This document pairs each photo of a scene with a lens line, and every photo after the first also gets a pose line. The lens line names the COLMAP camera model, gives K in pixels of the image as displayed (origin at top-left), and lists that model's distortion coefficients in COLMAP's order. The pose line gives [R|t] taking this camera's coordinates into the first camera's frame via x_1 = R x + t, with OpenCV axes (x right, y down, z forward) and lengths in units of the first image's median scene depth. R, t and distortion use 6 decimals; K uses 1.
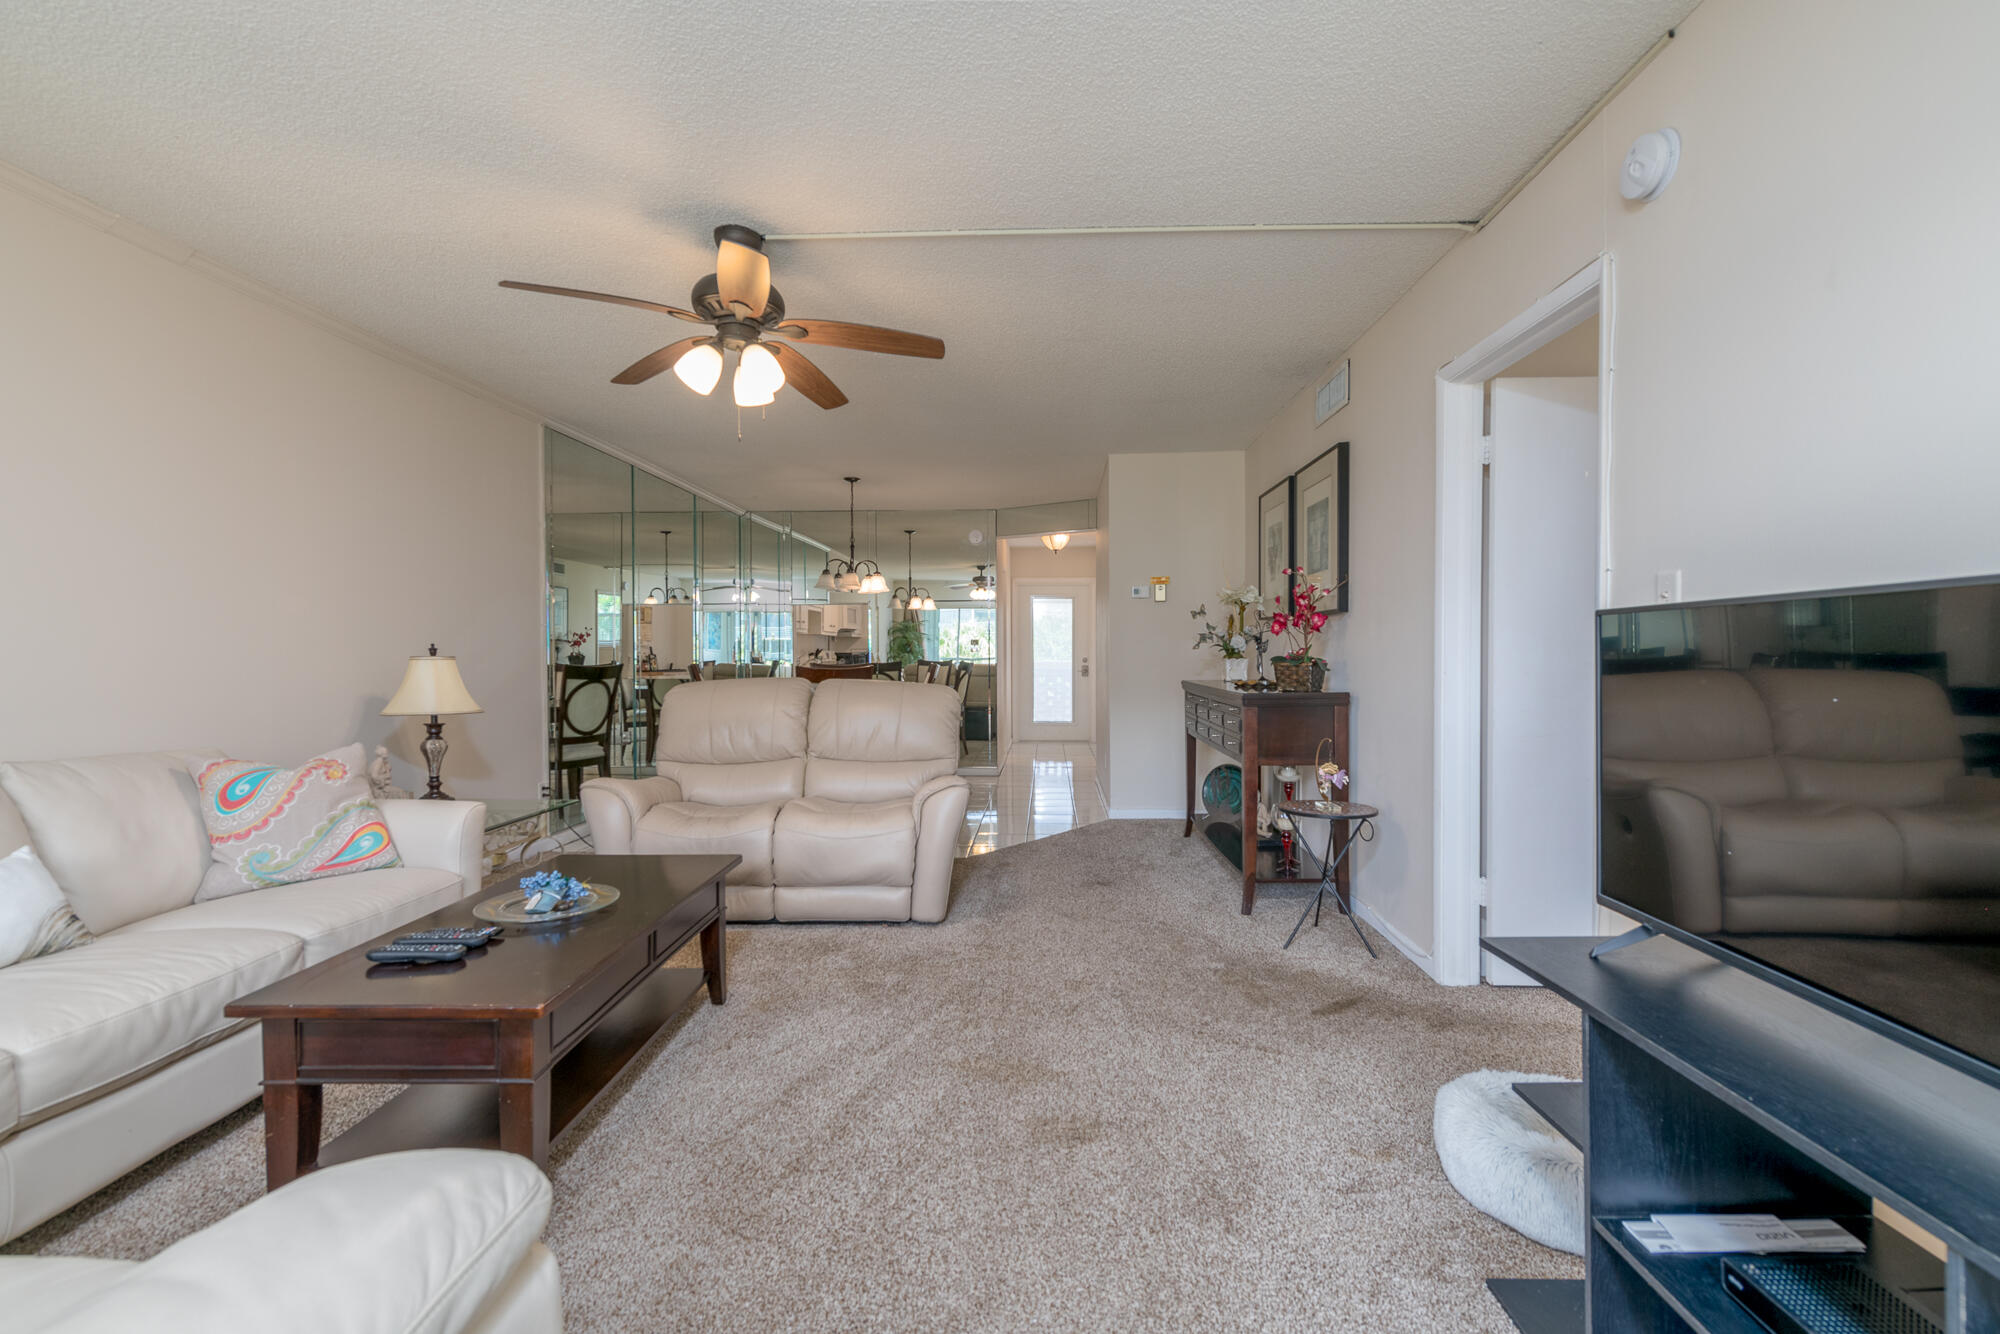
lens RADIAL K [[851.5, 0, 1000.0], [0, 851.5, 667.0], [0, 0, 1]] dist [0.003867, -0.000179]
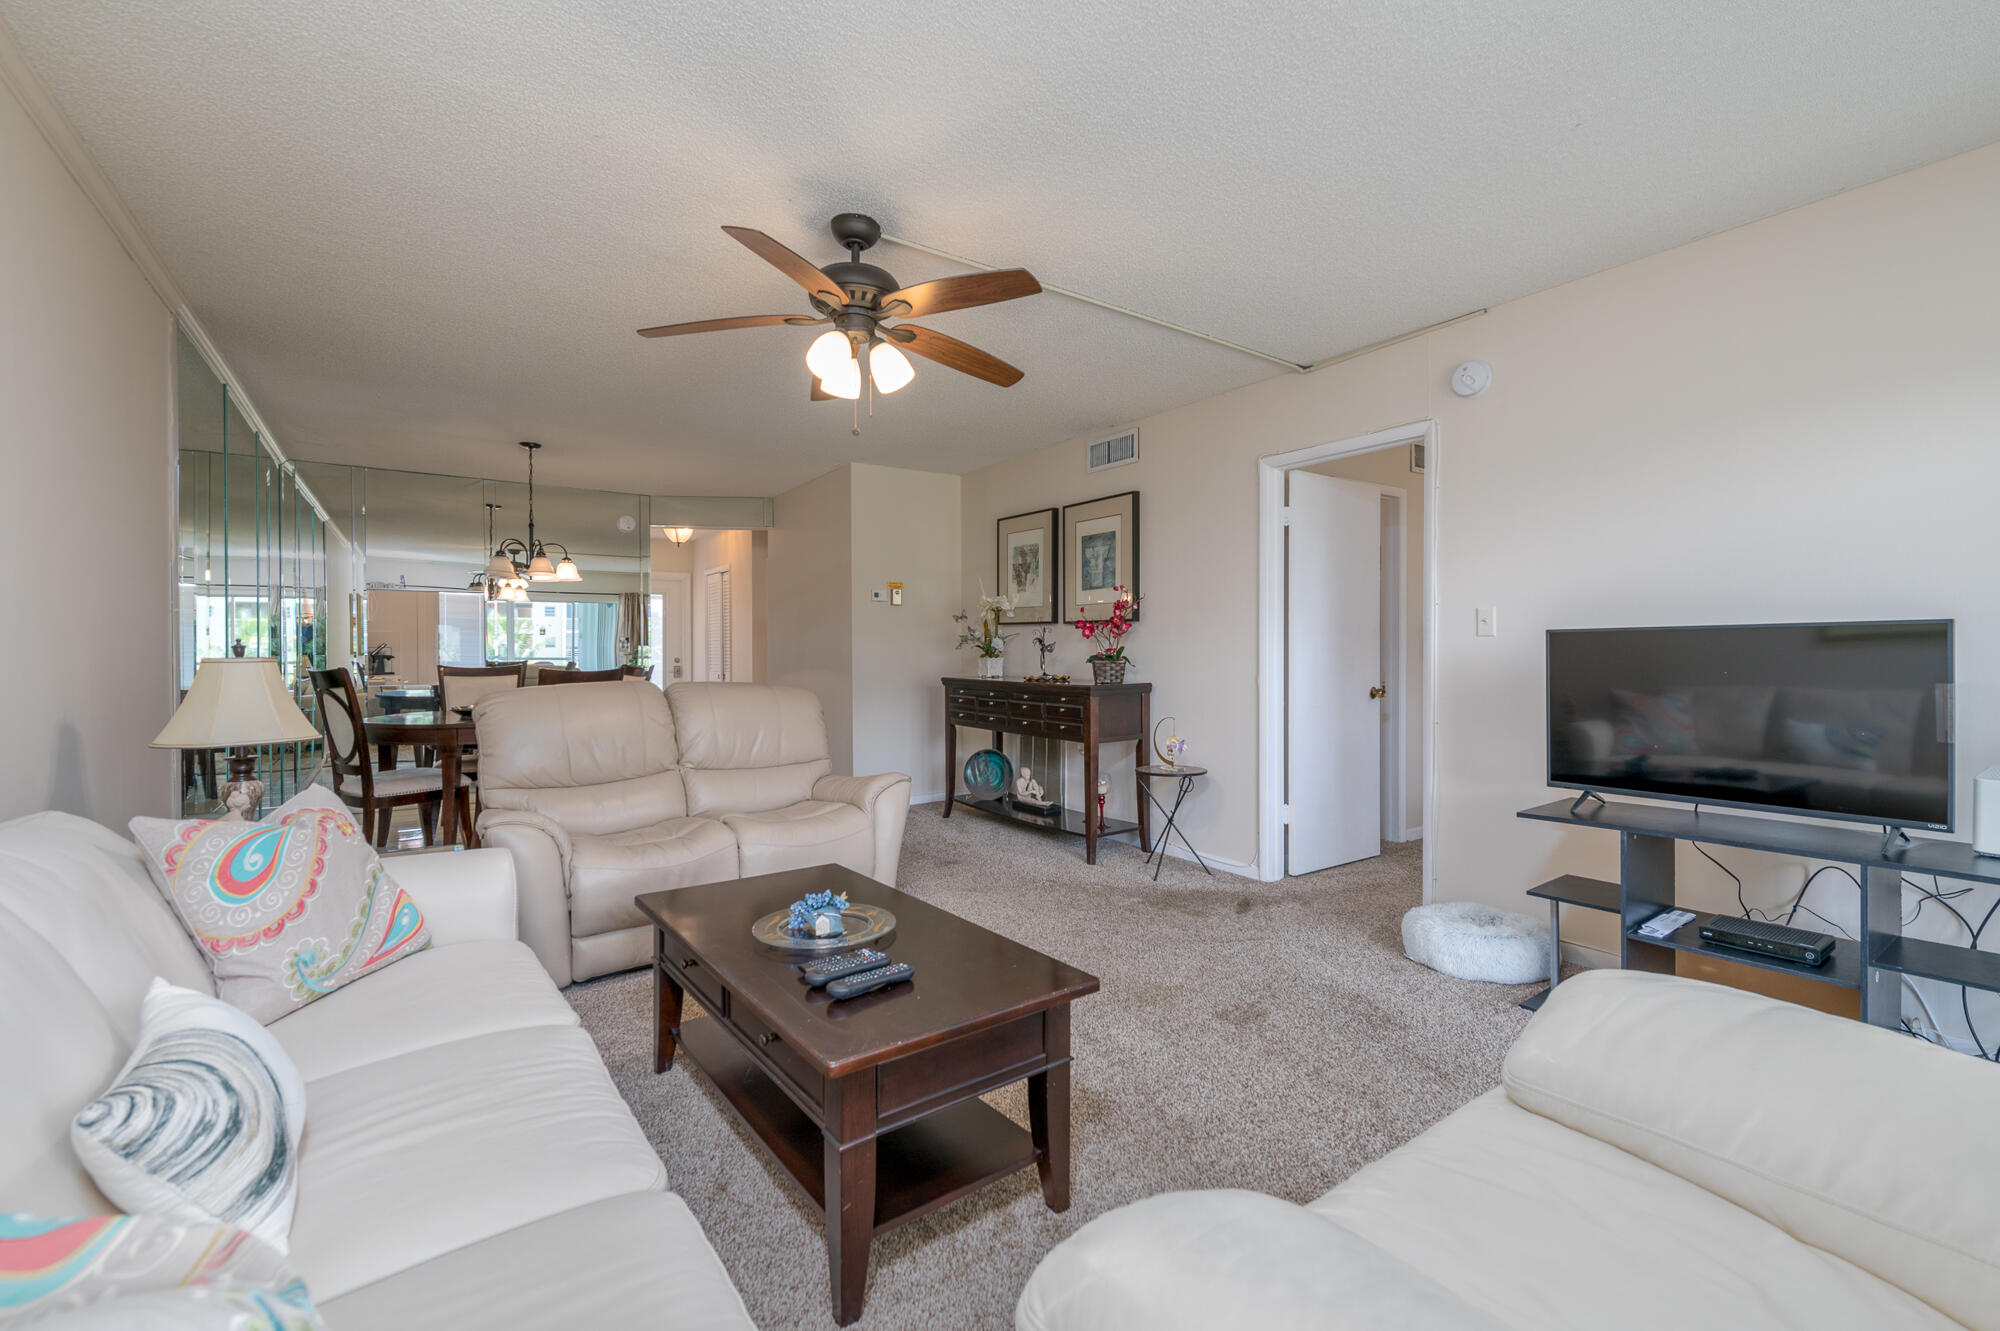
lens RADIAL K [[848.7, 0, 1000.0], [0, 848.7, 665.5], [0, 0, 1]] dist [-0.002518, -0.000056]
pose [[0.796759, -0.008187, 0.604241, -0.558232], [0.009181, 0.999957, 0.001443, -0.001274], [-0.604227, 0.004398, 0.796800, 0.097200]]
